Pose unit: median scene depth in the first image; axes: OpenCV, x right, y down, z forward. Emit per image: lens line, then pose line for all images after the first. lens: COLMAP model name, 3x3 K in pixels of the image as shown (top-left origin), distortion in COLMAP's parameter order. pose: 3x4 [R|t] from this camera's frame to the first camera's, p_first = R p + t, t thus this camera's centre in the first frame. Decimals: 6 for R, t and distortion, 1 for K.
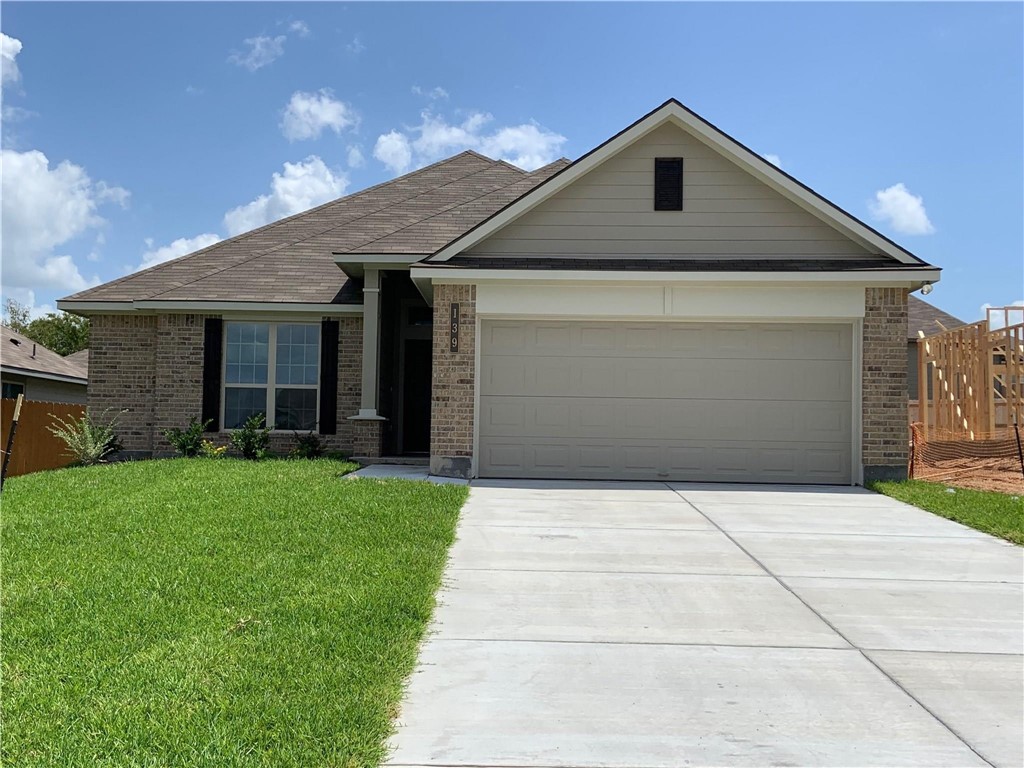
lens RADIAL K [[1202.6, 0, 513.9], [0, 1202.6, 352.8], [0, 0, 1]] dist [0.070169, 0.000000]
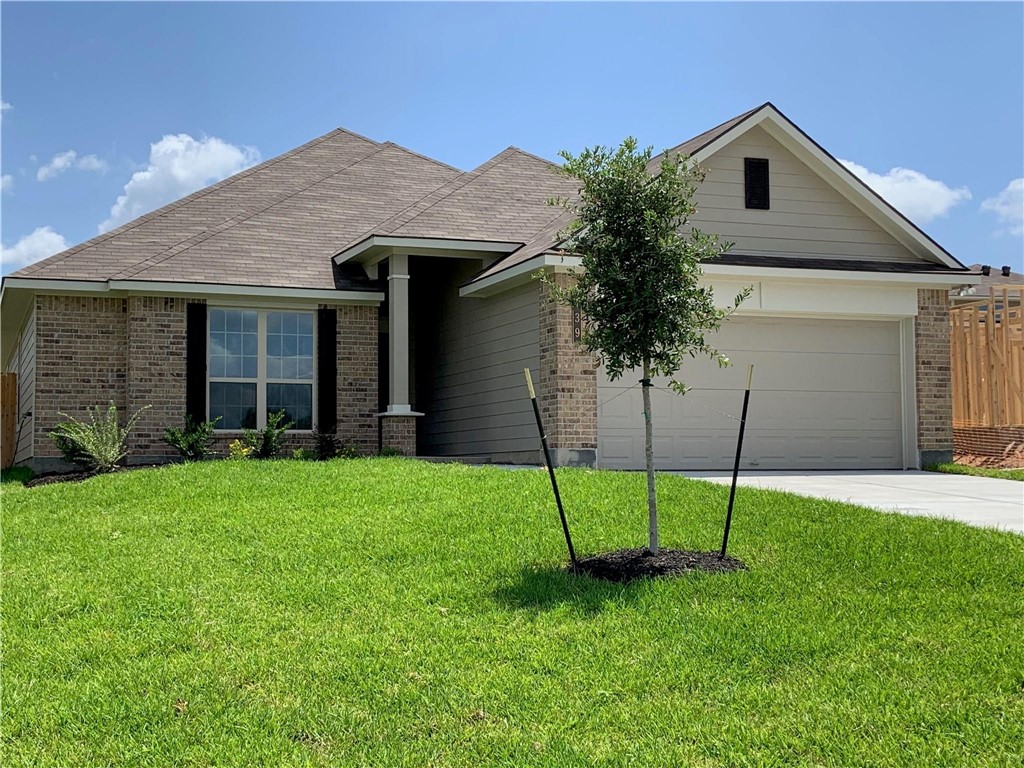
lens RADIAL K [[1340.0, 0, 501.1], [0, 1340.0, 343.2], [0, 0, 1]] dist [0.067836, 0.000000]
pose [[0.921567, 0.013433, 0.387986, -0.525232], [-0.007875, 0.999842, -0.015912, 0.017810], [-0.388139, 0.011608, 0.921528, 0.019524]]
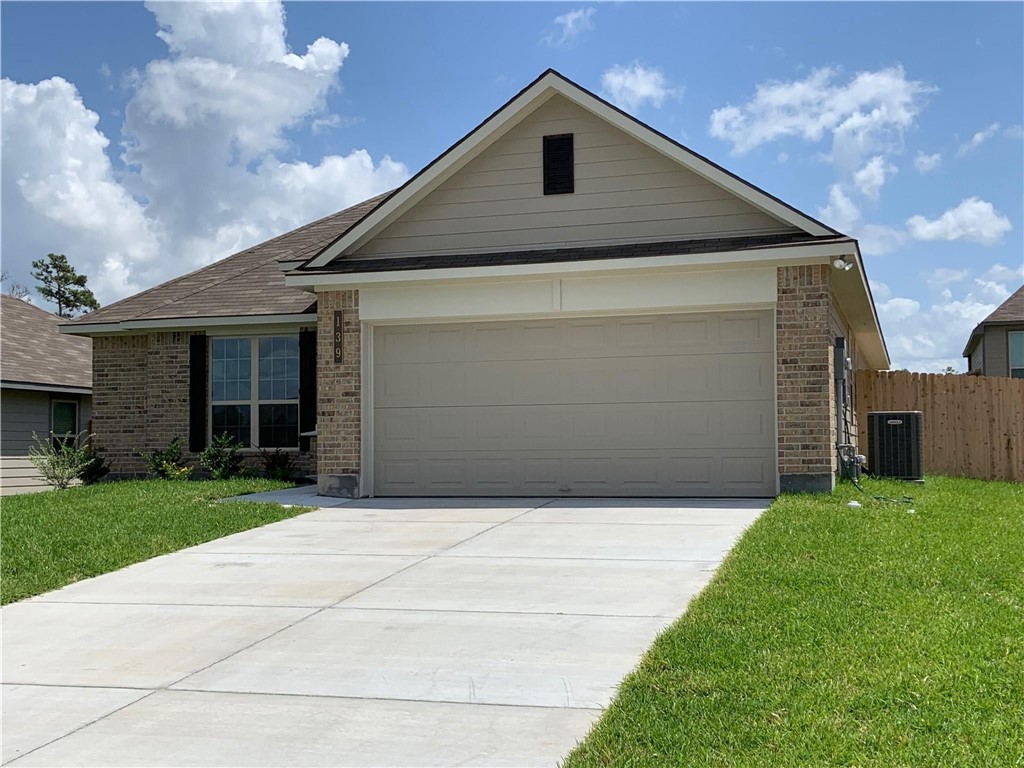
lens RADIAL K [[1340.0, 0, 516.8], [0, 1340.0, 346.3], [0, 0, 1]] dist [0.067836, 0.000000]
pose [[0.960039, -0.046702, -0.275942, 0.368980], [0.046449, 0.998893, -0.007459, 0.000698], [0.275985, -0.005657, 0.961145, 0.035137]]
